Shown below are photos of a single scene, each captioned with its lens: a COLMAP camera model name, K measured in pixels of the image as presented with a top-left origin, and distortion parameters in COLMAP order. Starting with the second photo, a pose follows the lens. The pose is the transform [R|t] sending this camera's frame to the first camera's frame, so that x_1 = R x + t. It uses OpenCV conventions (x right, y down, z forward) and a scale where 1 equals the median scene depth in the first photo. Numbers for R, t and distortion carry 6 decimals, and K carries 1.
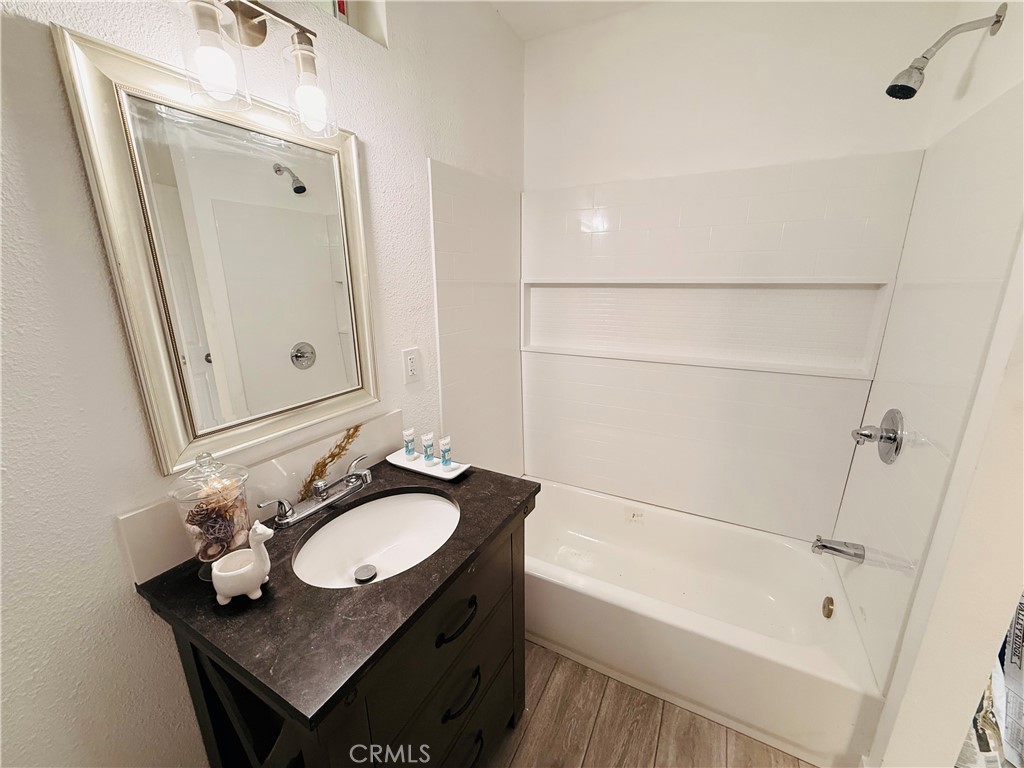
lens RADIAL K [[404.3, 0, 509.4], [0, 404.3, 386.5], [0, 0, 1]] dist [-0.001116, -0.000419]
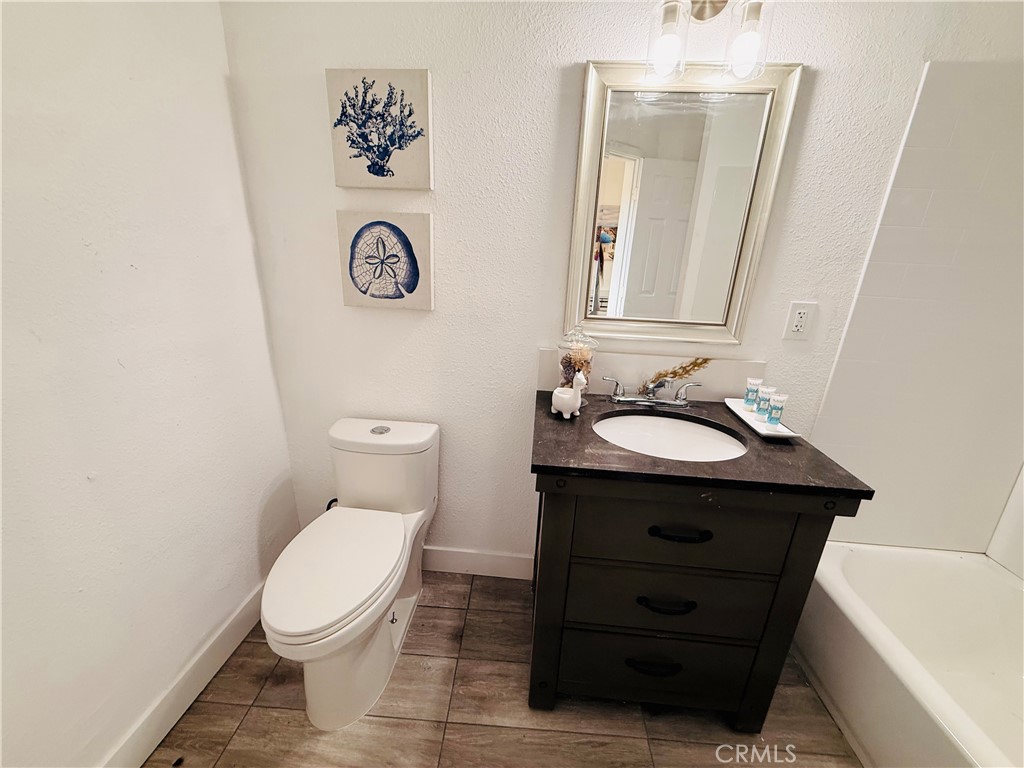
lens RADIAL K [[404.3, 0, 511.1], [0, 404.3, 386.0], [0, 0, 1]] dist [-0.001116, -0.000419]
pose [[0.412847, 0.314924, -0.854623, 0.370792], [-0.279257, 0.936895, 0.210339, 0.089191], [0.866933, 0.151822, 0.474739, 0.037307]]
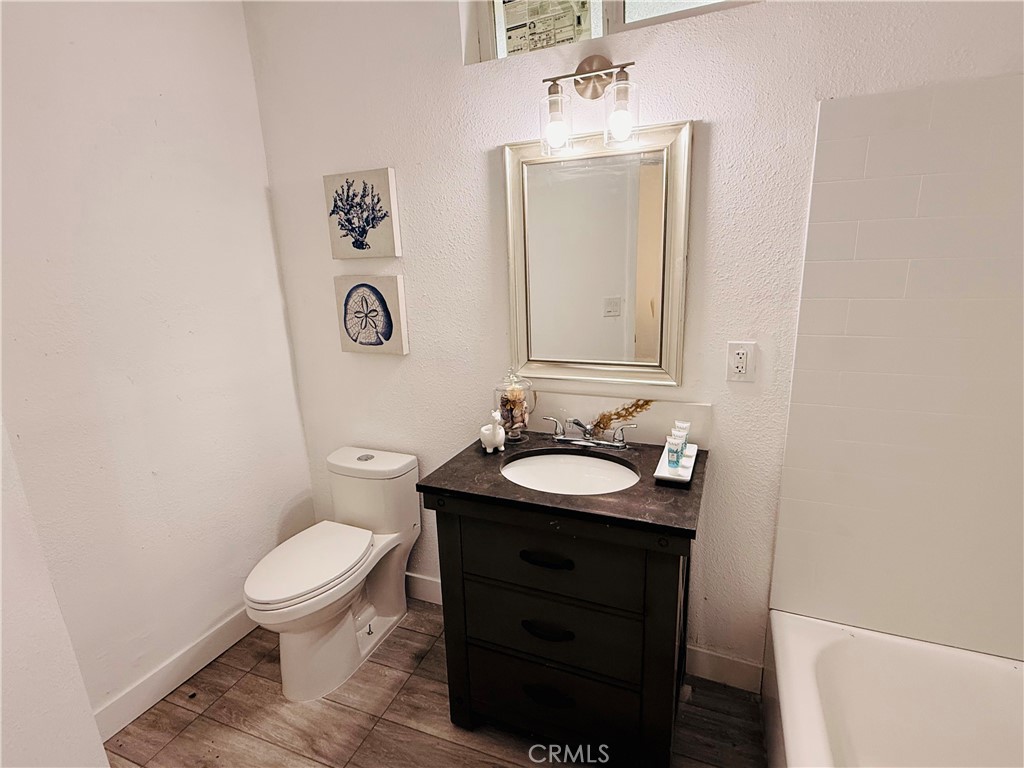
lens RADIAL K [[512.7, 0, 510.3], [0, 512.7, 388.0], [0, 0, 1]] dist [-0.002875, 0.000789]
pose [[0.106038, 0.247147, -0.963158, 0.903479], [-0.228771, 0.948699, 0.218251, -0.147730], [0.967688, 0.197200, 0.157139, 0.444146]]
